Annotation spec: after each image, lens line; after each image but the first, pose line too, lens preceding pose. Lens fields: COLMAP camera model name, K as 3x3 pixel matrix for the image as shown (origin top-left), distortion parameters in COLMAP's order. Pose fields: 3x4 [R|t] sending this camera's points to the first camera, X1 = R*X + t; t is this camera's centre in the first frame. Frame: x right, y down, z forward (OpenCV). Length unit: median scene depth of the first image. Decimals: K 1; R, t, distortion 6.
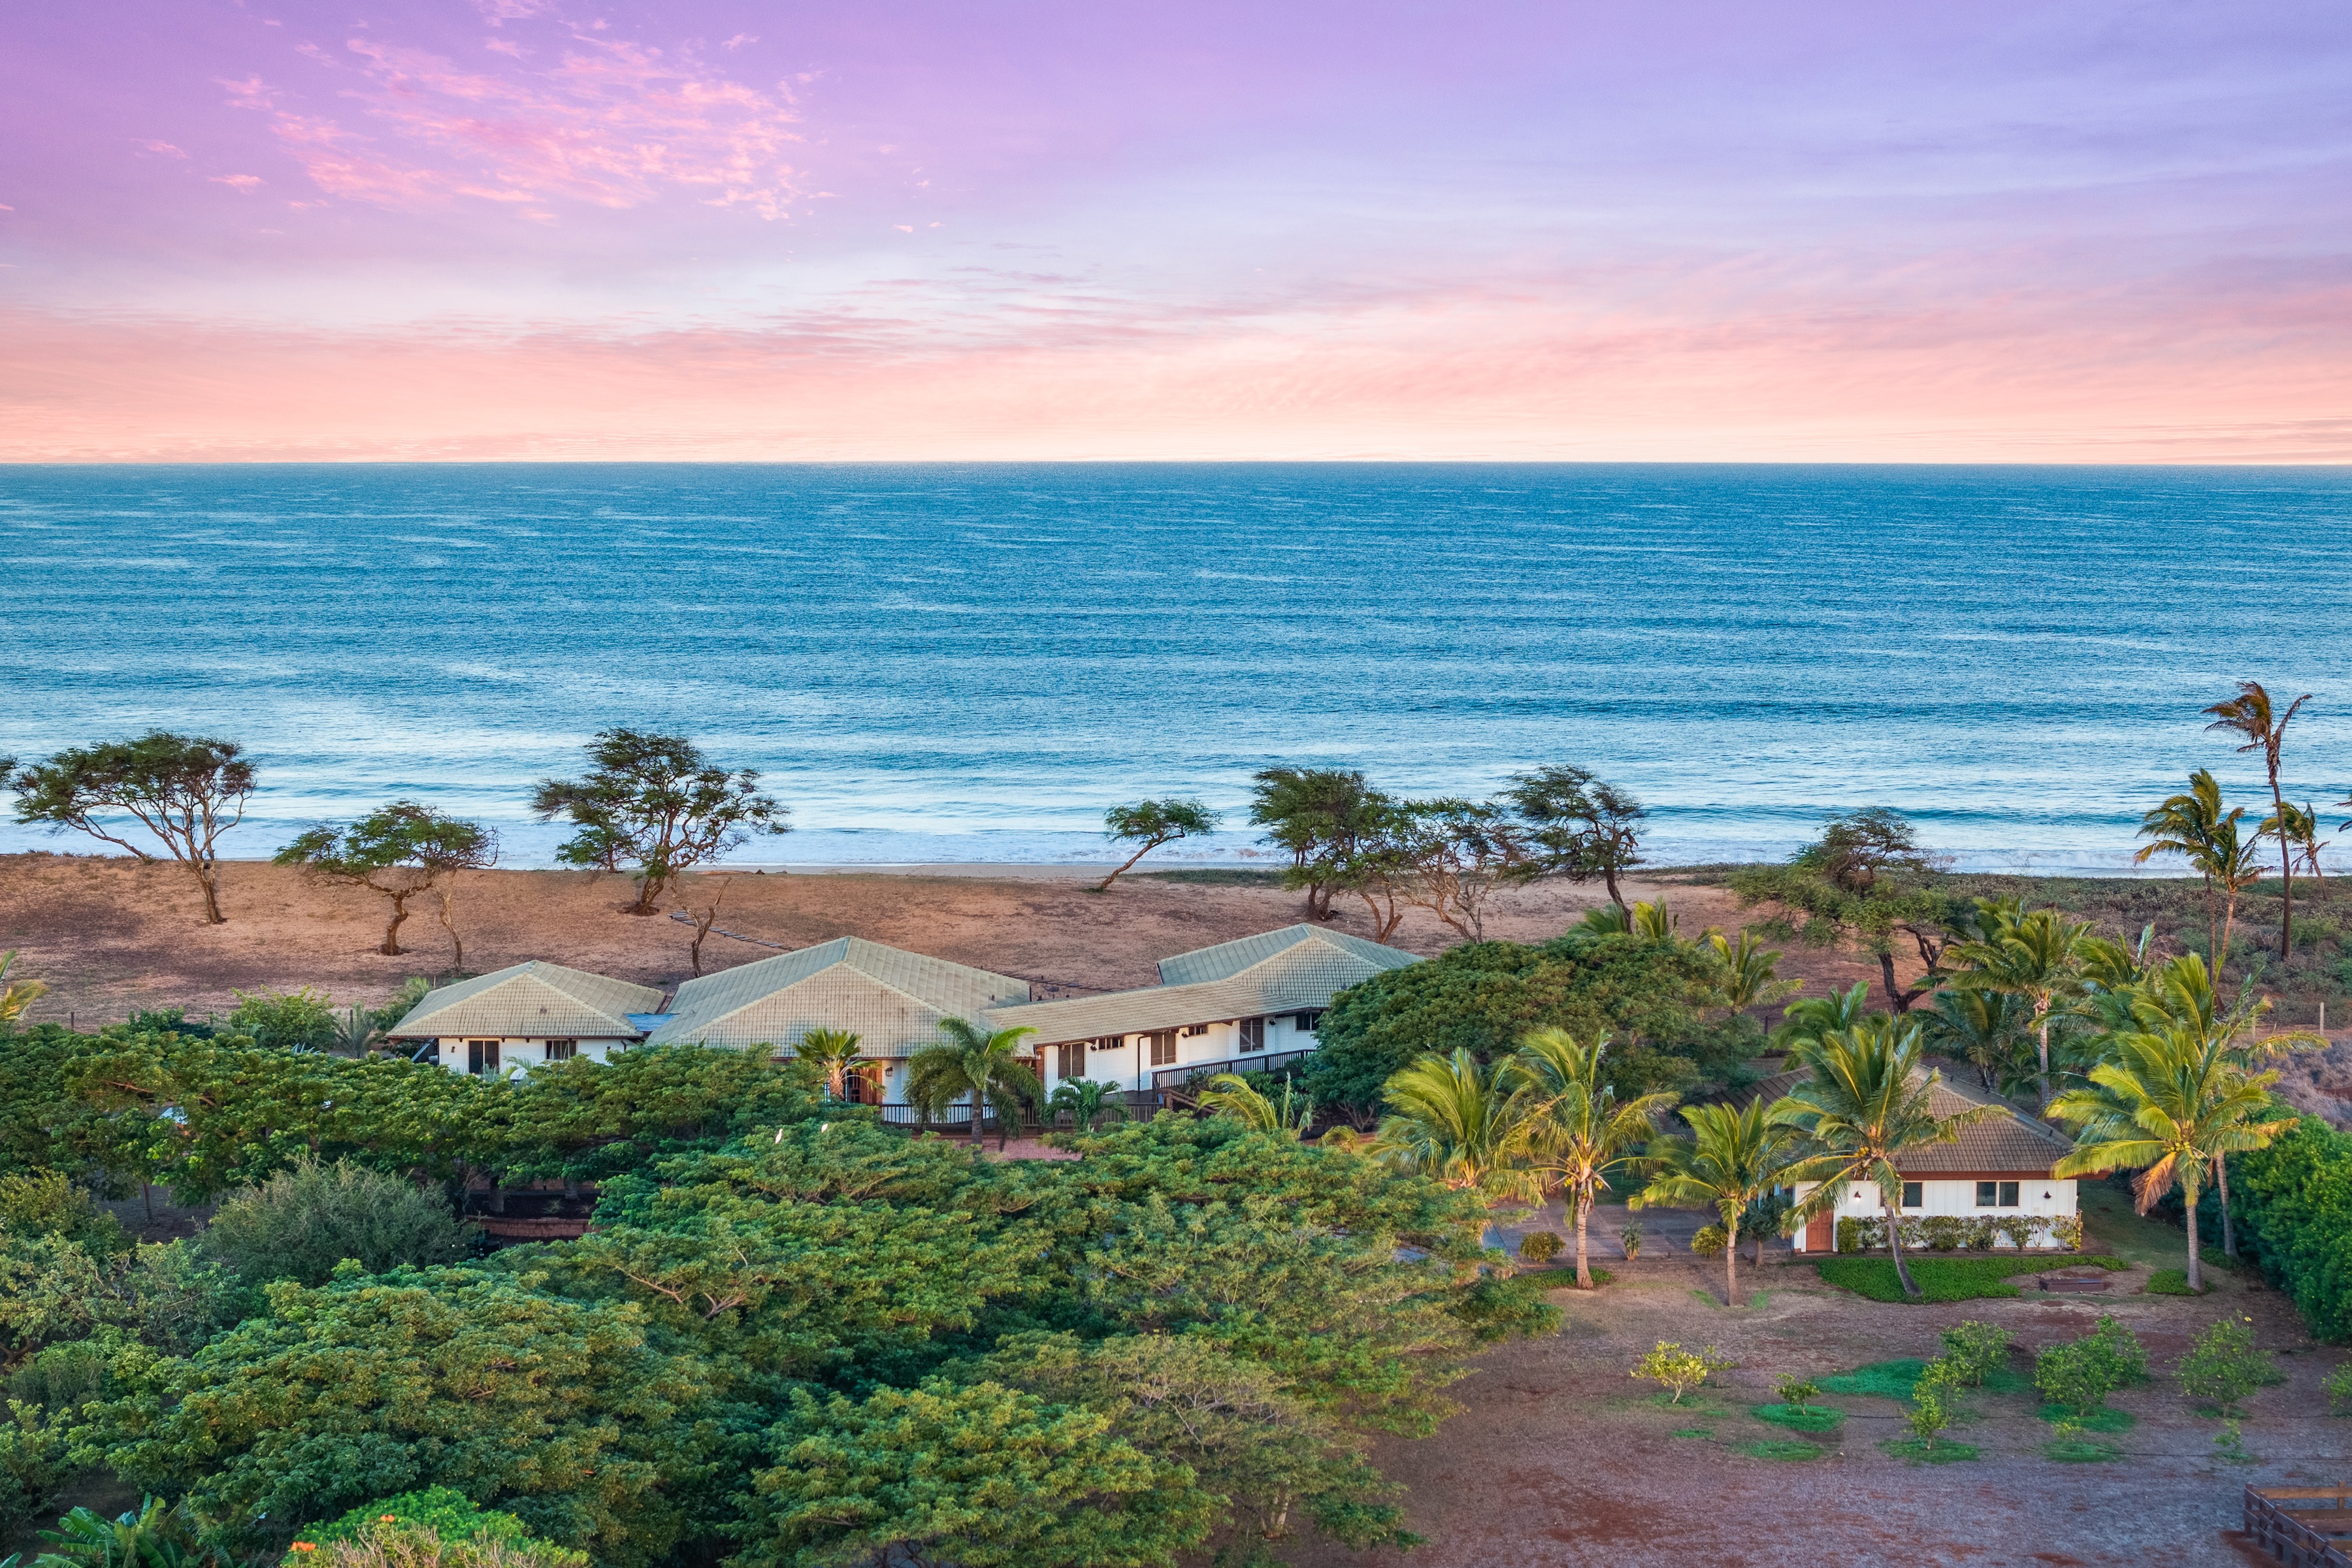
lens RADIAL K [[4950.6, 0, 1178.3], [0, 4950.6, 785.1], [0, 0, 1]] dist [-0.136415, 0.000000]
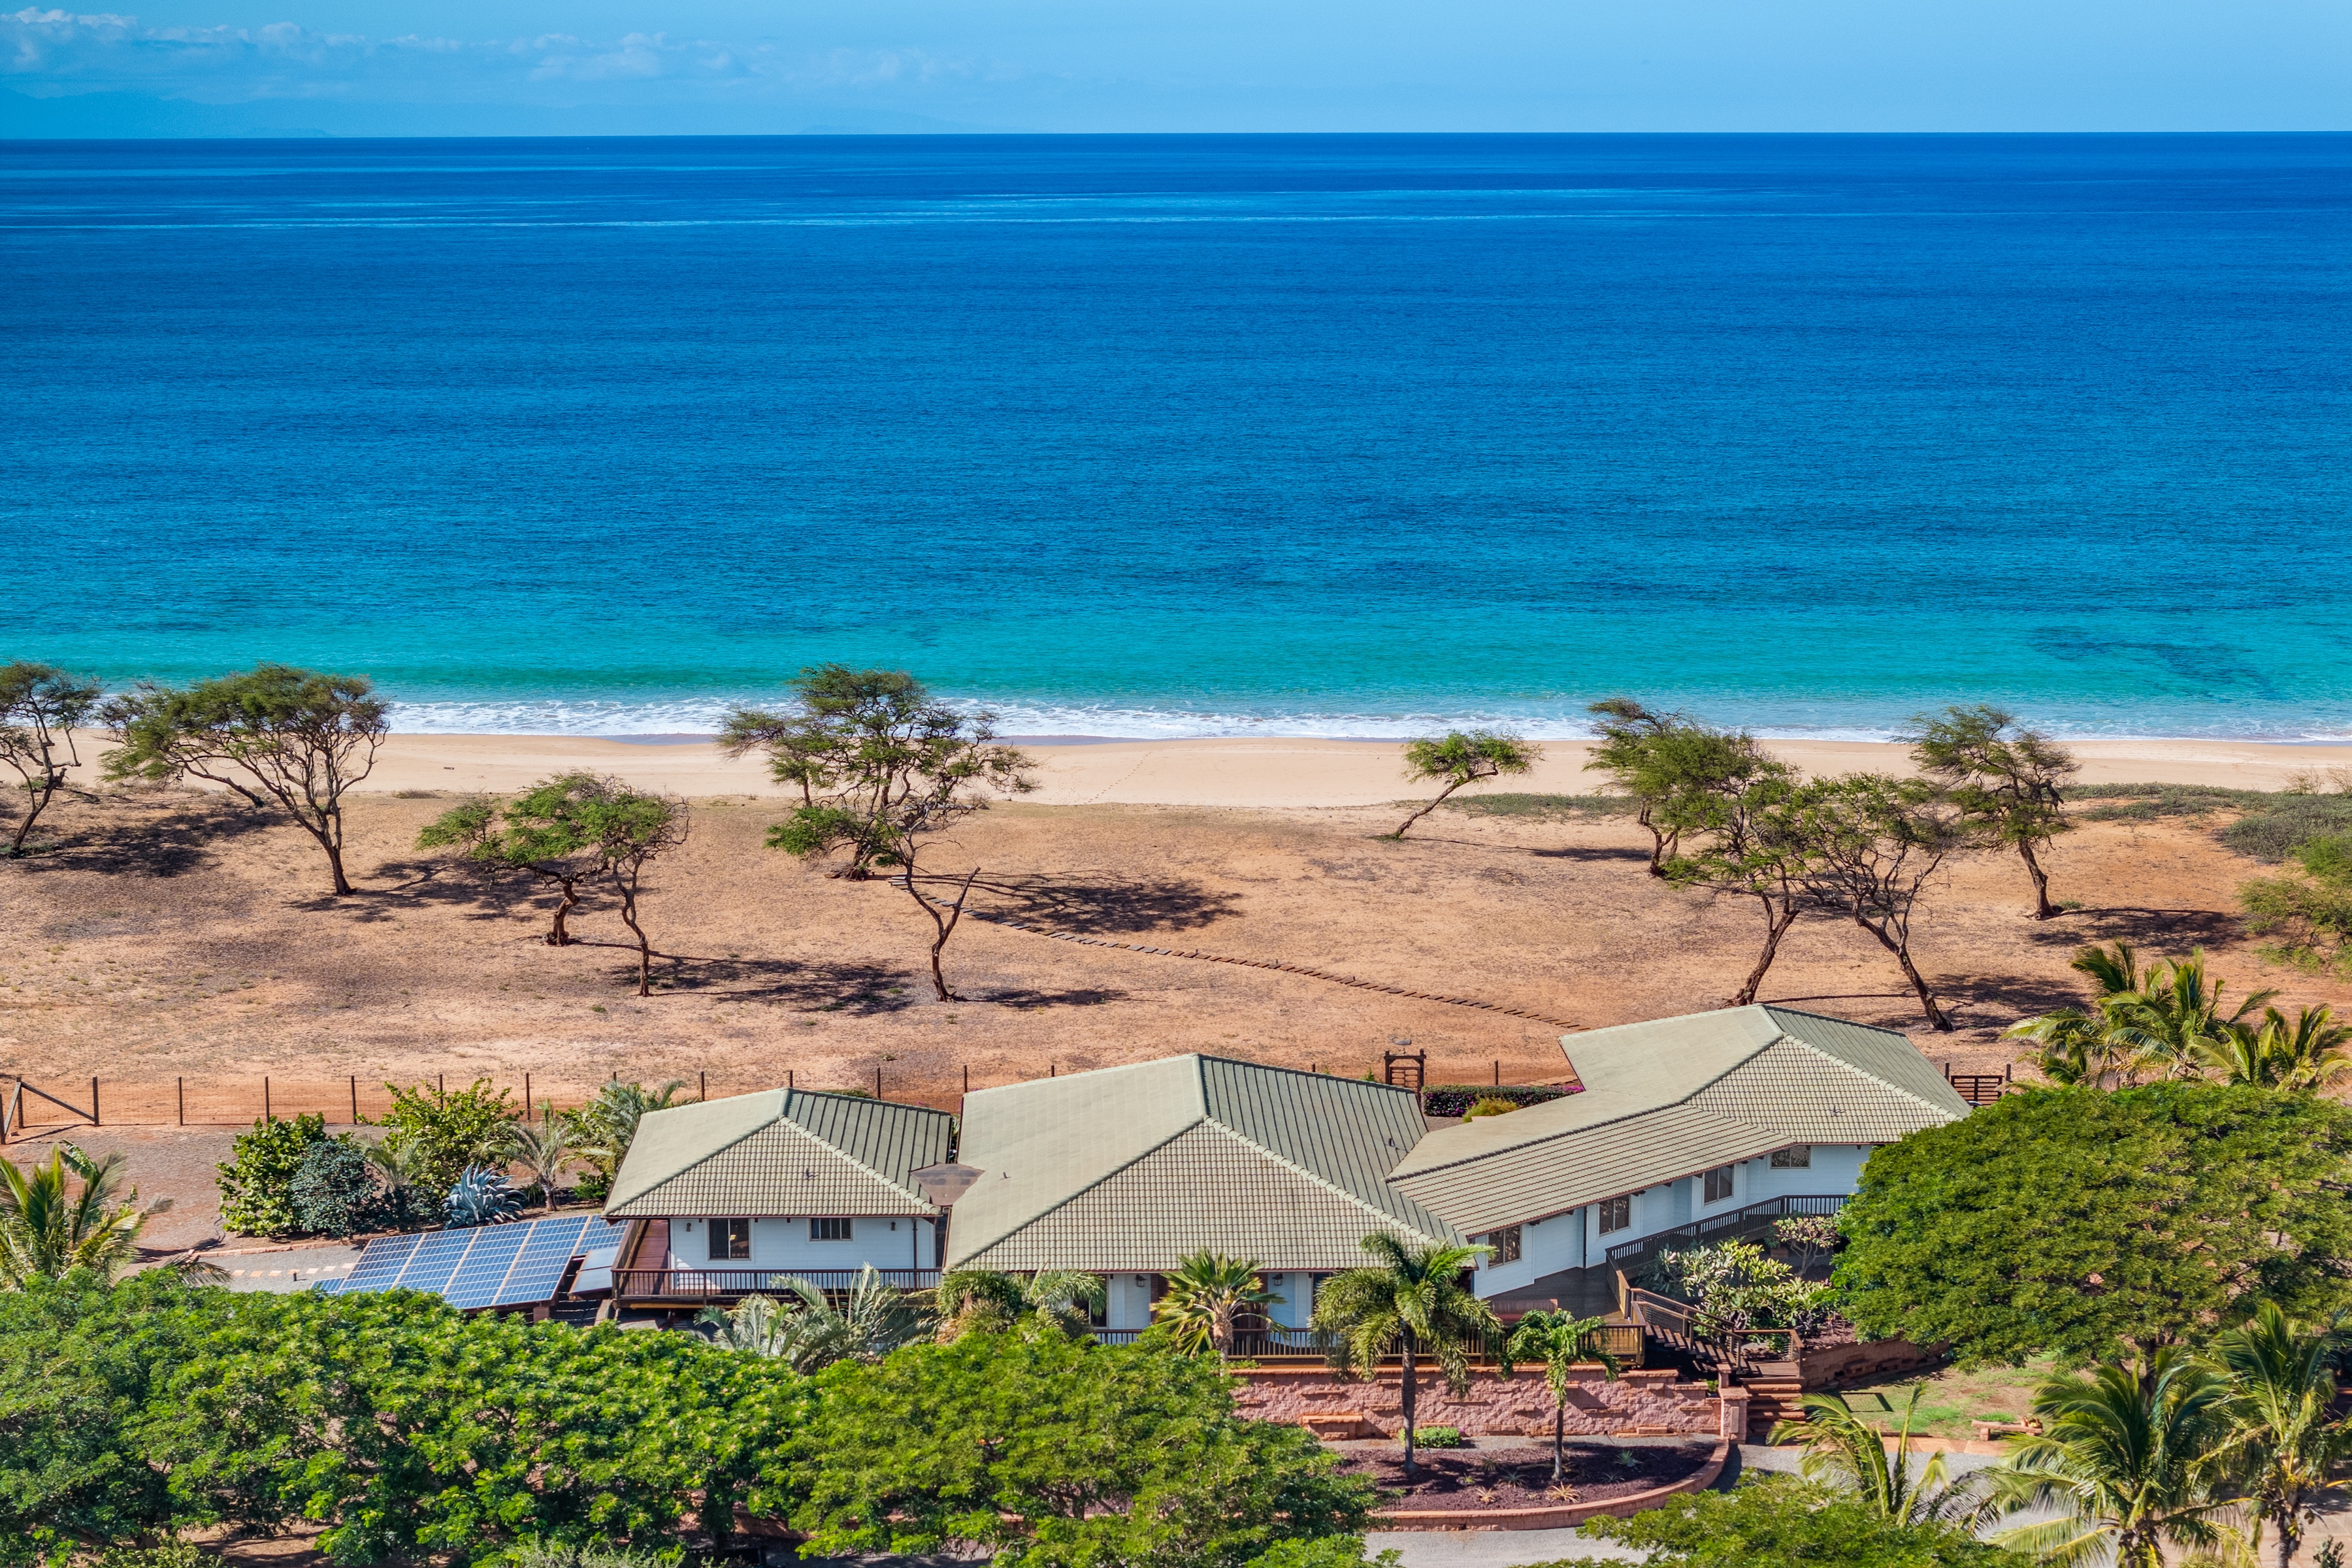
lens RADIAL K [[4950.6, 0, 1170.6], [0, 4950.6, 784.2], [0, 0, 1]] dist [-0.136415, 0.000000]
pose [[0.999840, -0.005515, -0.017013, -0.042103], [0.006617, 0.997837, 0.065407, -0.045347], [0.016616, -0.065509, 0.997714, 0.174688]]
